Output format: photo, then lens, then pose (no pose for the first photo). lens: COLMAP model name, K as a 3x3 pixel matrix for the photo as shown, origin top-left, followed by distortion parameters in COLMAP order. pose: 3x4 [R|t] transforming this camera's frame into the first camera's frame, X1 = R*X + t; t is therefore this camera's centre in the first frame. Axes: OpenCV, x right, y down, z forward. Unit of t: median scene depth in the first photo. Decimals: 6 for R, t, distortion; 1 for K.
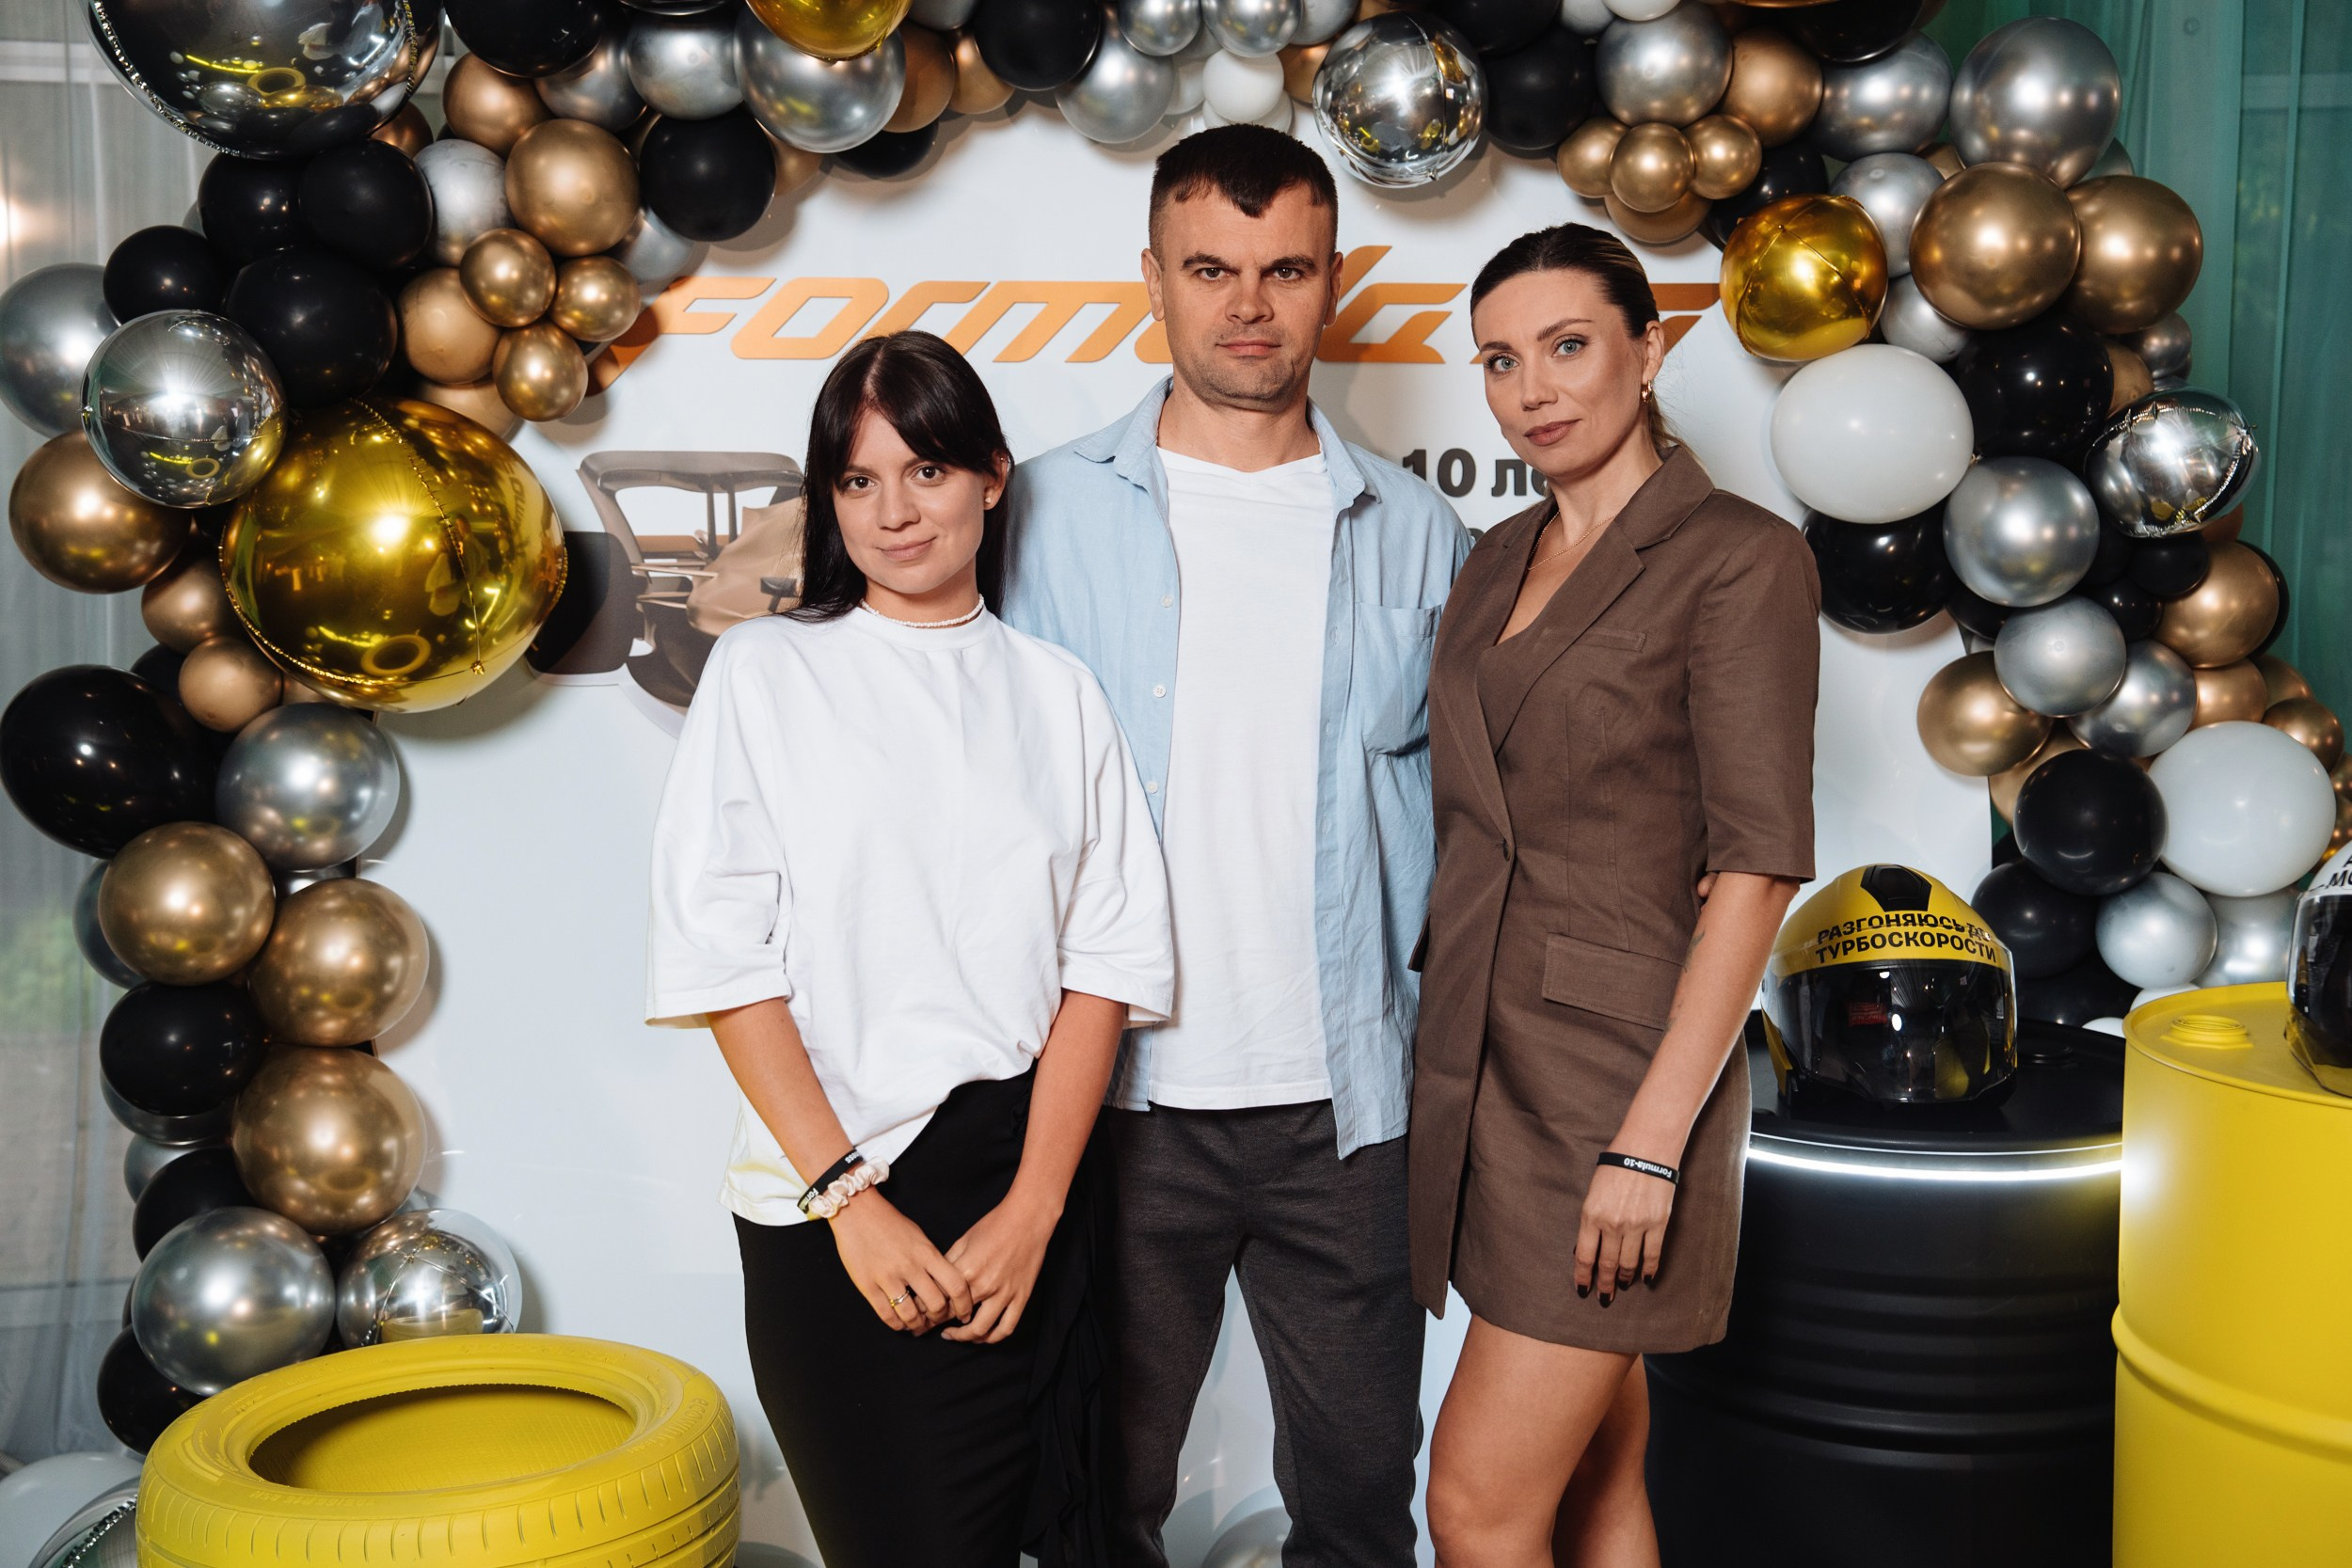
lens RADIAL K [[3212.1, 0, 1179.5], [0, 3212.1, 794.3], [0, 0, 1]] dist [0.151023, 0.000000]
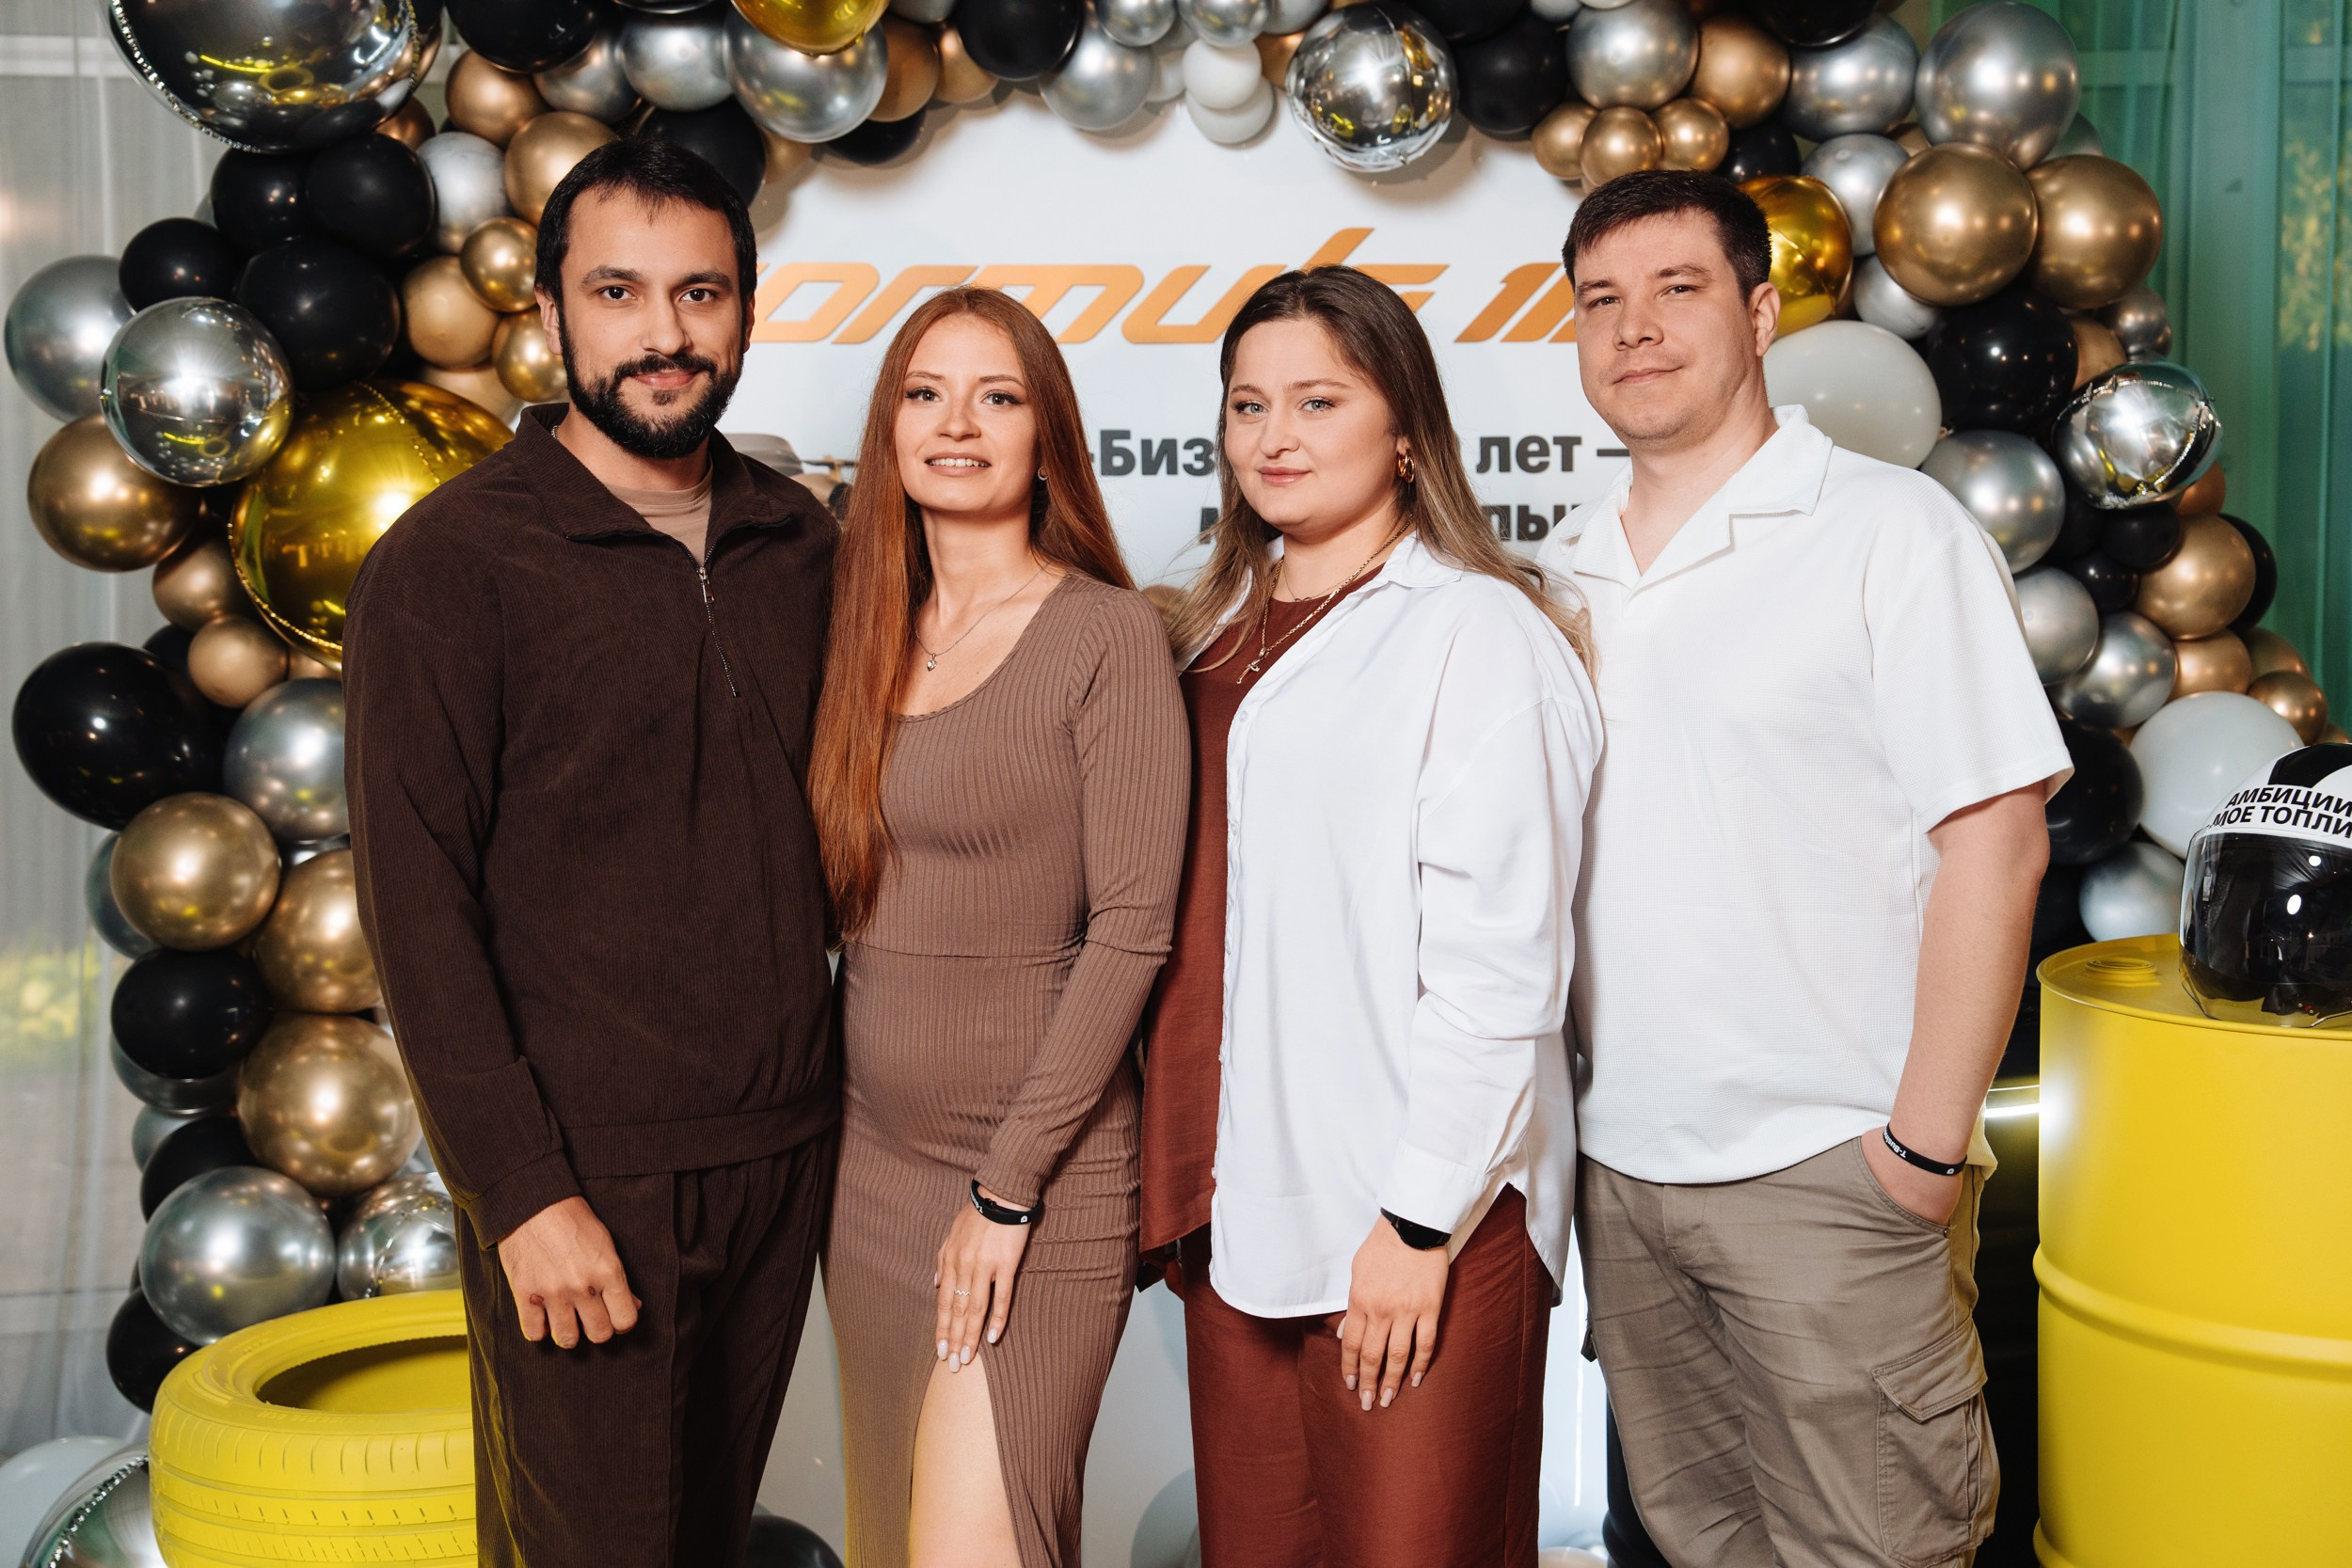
lens RADIAL K [[3668.8, 0, 1214.9], [0, 3668.8, 744.5], [0, 0, 1]] dist [0.179614, 0.000000]
pose [[0.999727, -0.004552, -0.022907, 0.044286], [0.003842, 0.999514, -0.030951, 0.030565], [0.023037, 0.030855, 0.999258, -0.166915]]
